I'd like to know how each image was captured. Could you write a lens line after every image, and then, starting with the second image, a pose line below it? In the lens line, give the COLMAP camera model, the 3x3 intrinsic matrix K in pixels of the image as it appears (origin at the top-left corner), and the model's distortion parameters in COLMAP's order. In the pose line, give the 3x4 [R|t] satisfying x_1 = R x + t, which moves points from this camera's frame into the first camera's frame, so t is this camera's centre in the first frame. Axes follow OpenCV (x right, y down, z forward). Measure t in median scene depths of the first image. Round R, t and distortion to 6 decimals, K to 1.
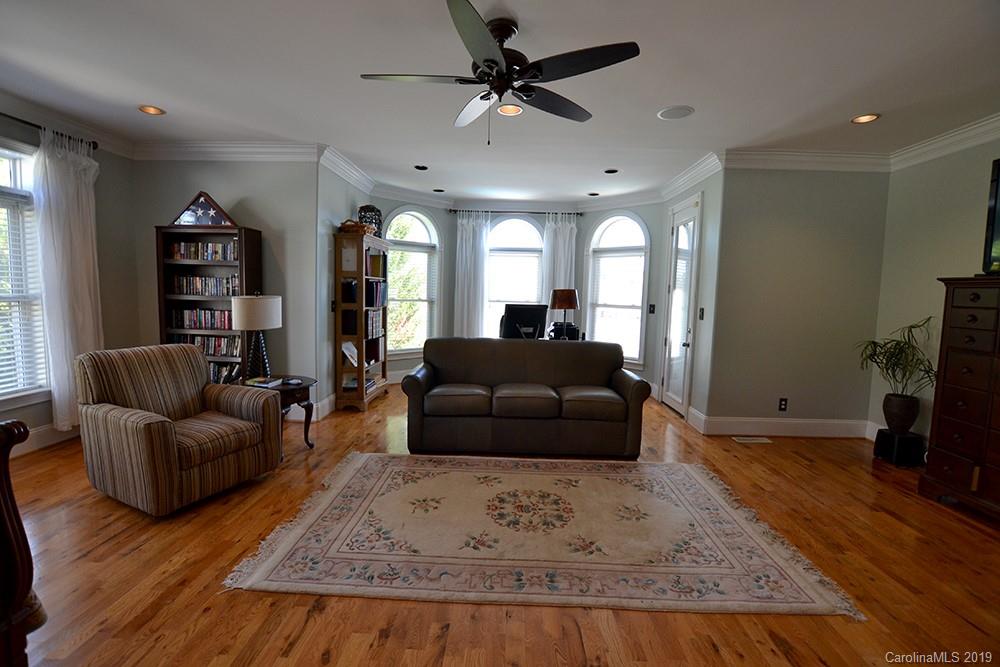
lens RADIAL K [[444.8, 0, 494.4], [0, 444.8, 338.6], [0, 0, 1]] dist [-0.026052, 0.000554]
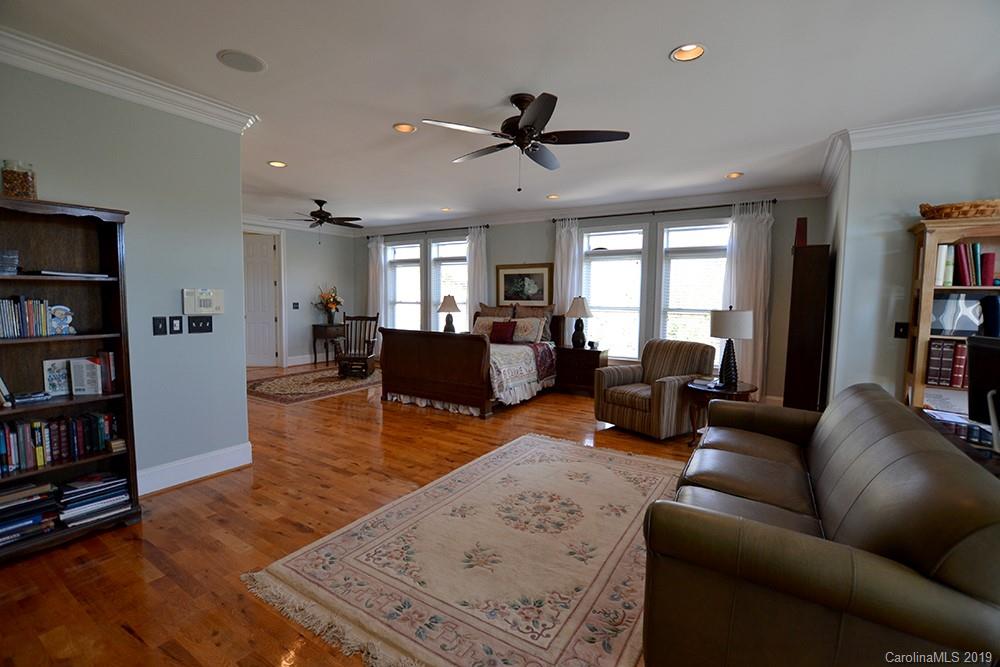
lens RADIAL K [[444.8, 0, 497.5], [0, 444.8, 332.4], [0, 0, 1]] dist [-0.026052, 0.000554]
pose [[-0.506093, 0.035724, -0.861739, 1.048499], [-0.114179, 0.987573, 0.107997, -0.124448], [0.854888, 0.153048, -0.495724, 1.443087]]
